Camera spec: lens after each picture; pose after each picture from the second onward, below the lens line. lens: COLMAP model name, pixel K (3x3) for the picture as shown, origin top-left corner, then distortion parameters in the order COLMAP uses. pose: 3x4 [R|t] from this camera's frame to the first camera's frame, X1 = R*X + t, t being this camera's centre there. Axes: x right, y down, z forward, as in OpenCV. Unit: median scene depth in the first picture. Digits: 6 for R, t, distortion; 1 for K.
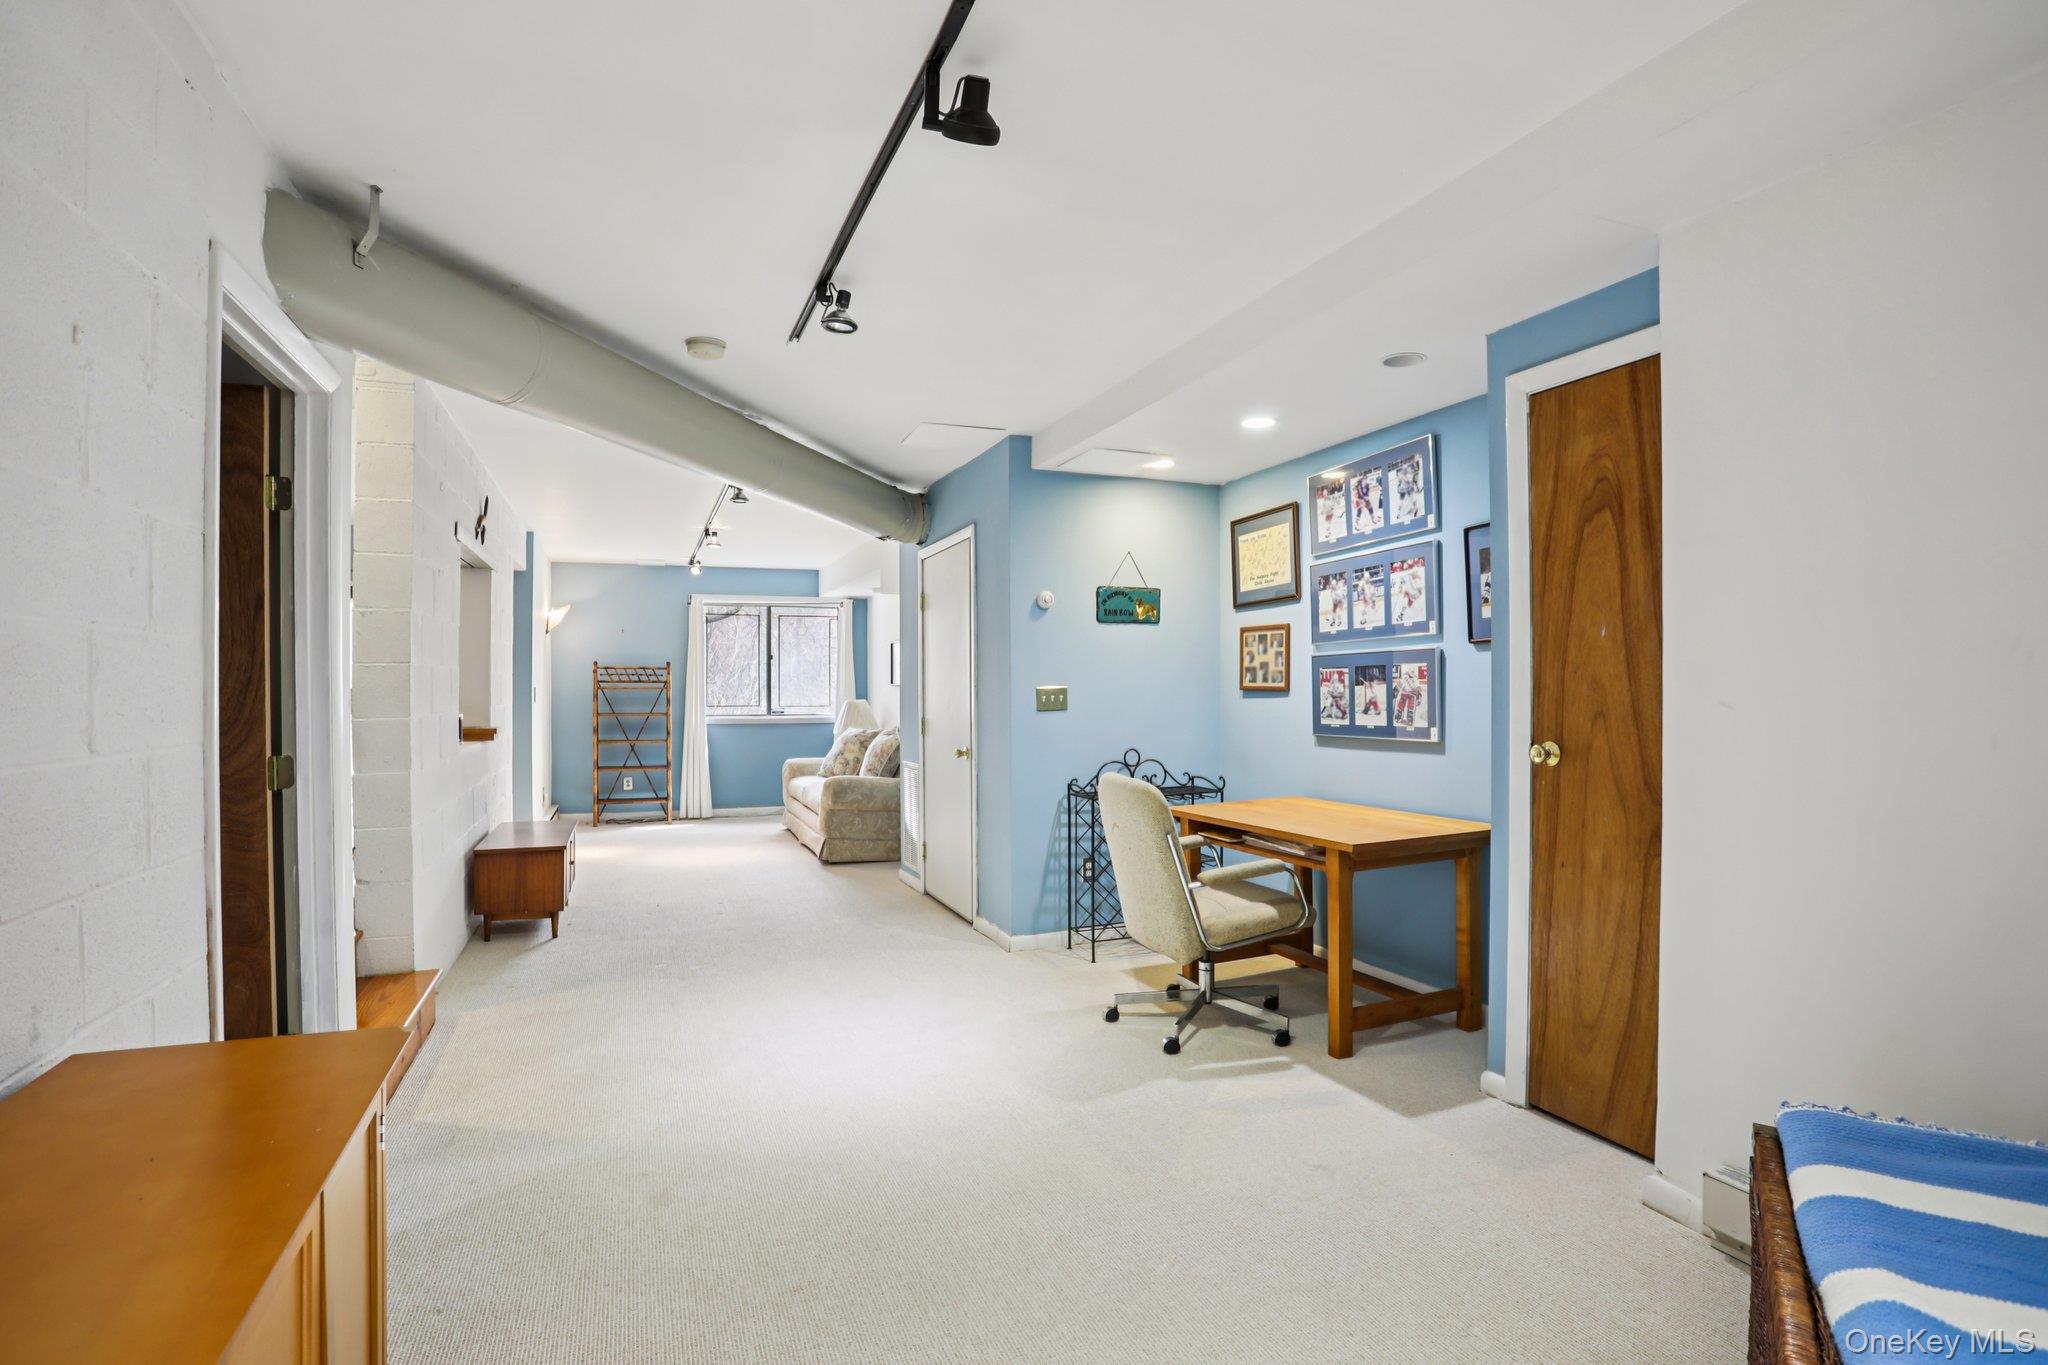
lens RADIAL K [[1024.5, 0, 1010.0], [0, 1024.5, 689.9], [0, 0, 1]] dist [-0.063903, 0.000051]
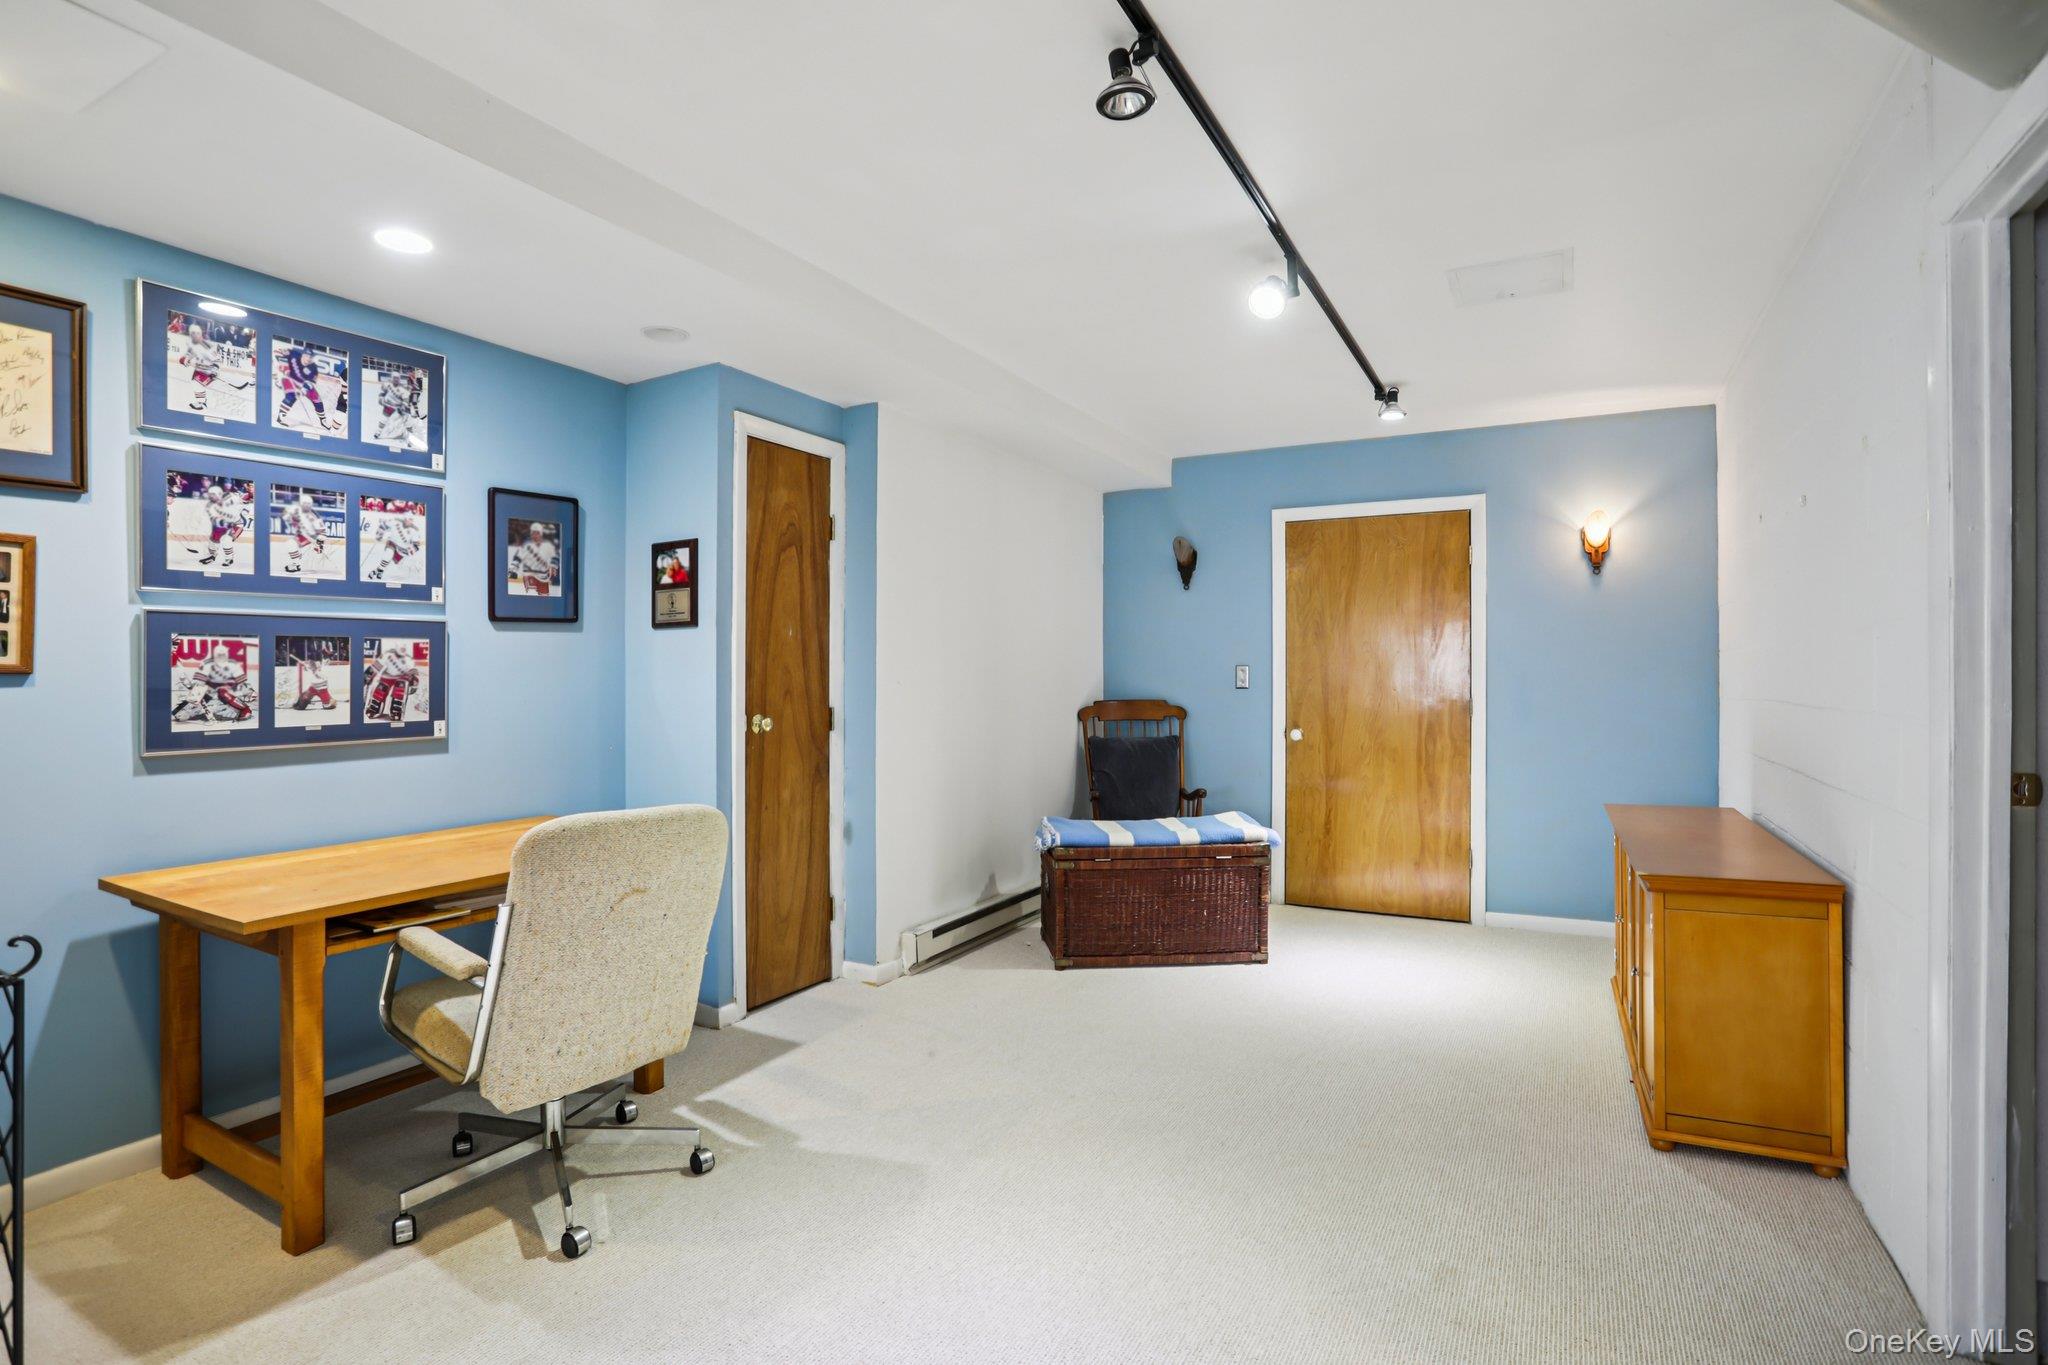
lens RADIAL K [[1024.5, 0, 1010.0], [0, 1024.5, 689.9], [0, 0, 1]] dist [-0.063903, 0.000051]
pose [[-0.654731, -0.001832, 0.755860, -0.458880], [0.004300, 0.999972, 0.006148, 0.009605], [-0.755850, 0.007275, -0.654705, 1.132214]]
